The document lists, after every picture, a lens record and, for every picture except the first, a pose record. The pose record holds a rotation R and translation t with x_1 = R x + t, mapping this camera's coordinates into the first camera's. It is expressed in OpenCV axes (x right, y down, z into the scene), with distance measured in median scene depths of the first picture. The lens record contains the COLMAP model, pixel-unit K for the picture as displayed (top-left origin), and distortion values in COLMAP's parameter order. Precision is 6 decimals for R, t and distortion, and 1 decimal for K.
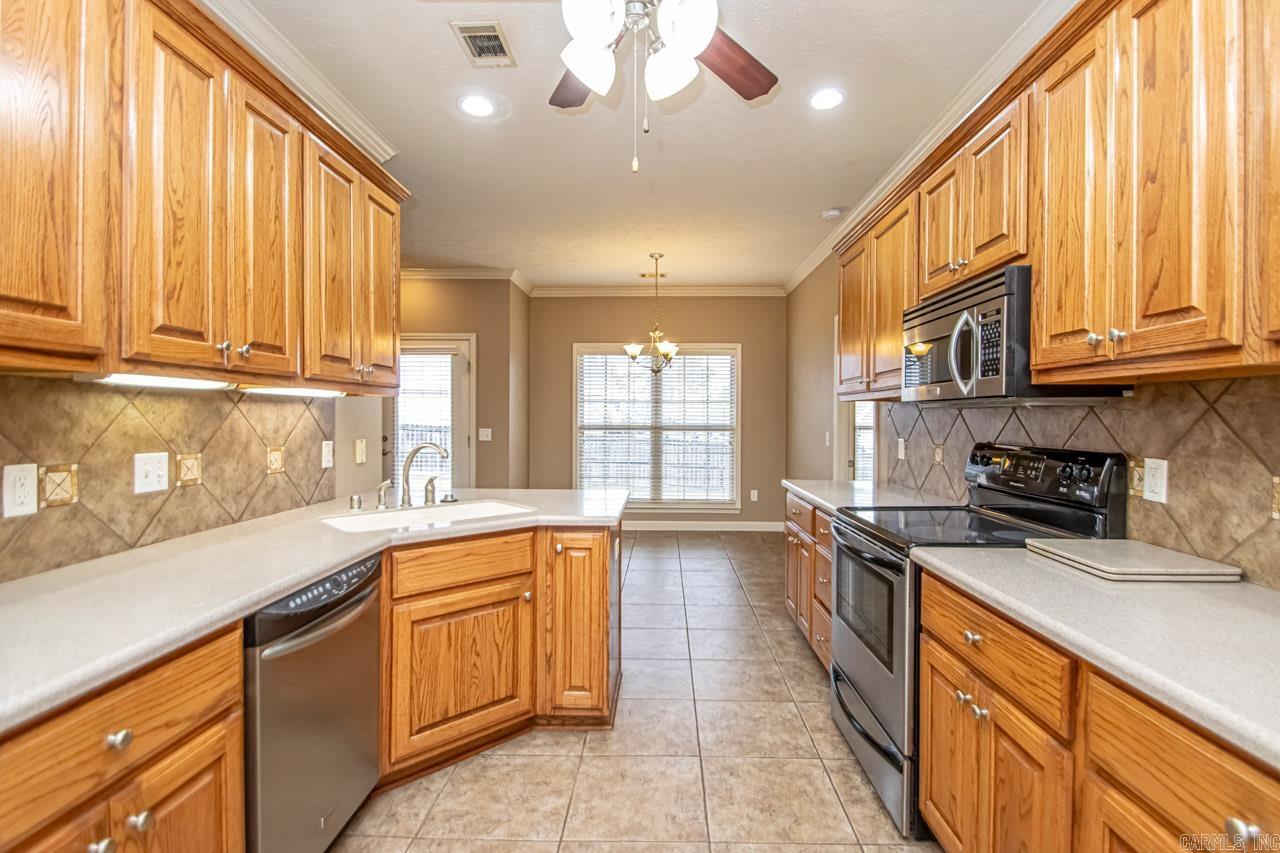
lens RADIAL K [[601.4, 0, 641.0], [0, 601.4, 423.0], [0, 0, 1]] dist [0.006212, 0.000101]
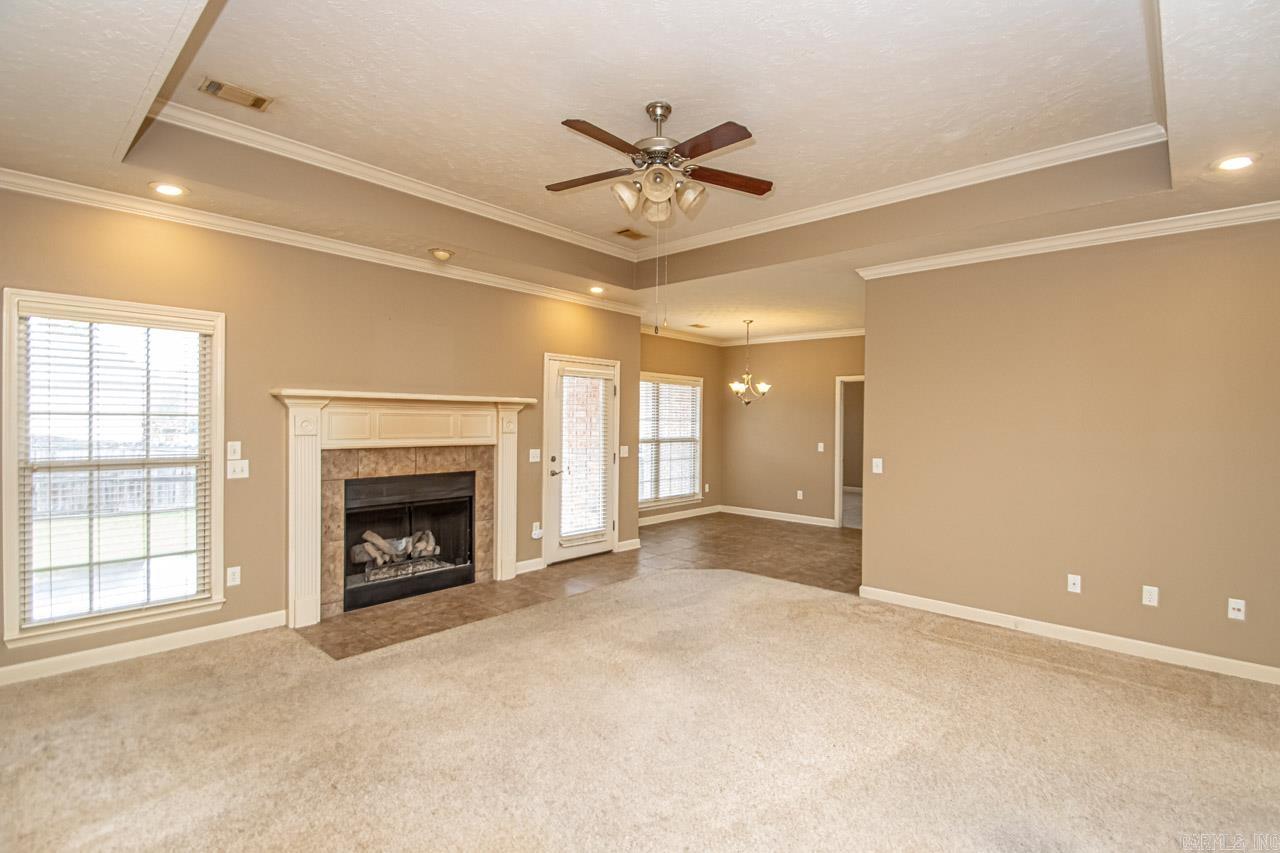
lens RADIAL K [[601.4, 0, 646.3], [0, 601.4, 422.7], [0, 0, 1]] dist [0.006212, 0.000101]
pose [[0.651015, 0.003651, 0.759056, -0.958247], [-0.007003, 0.999975, 0.001197, -0.031255], [-0.759032, -0.006095, 0.651024, 0.201788]]
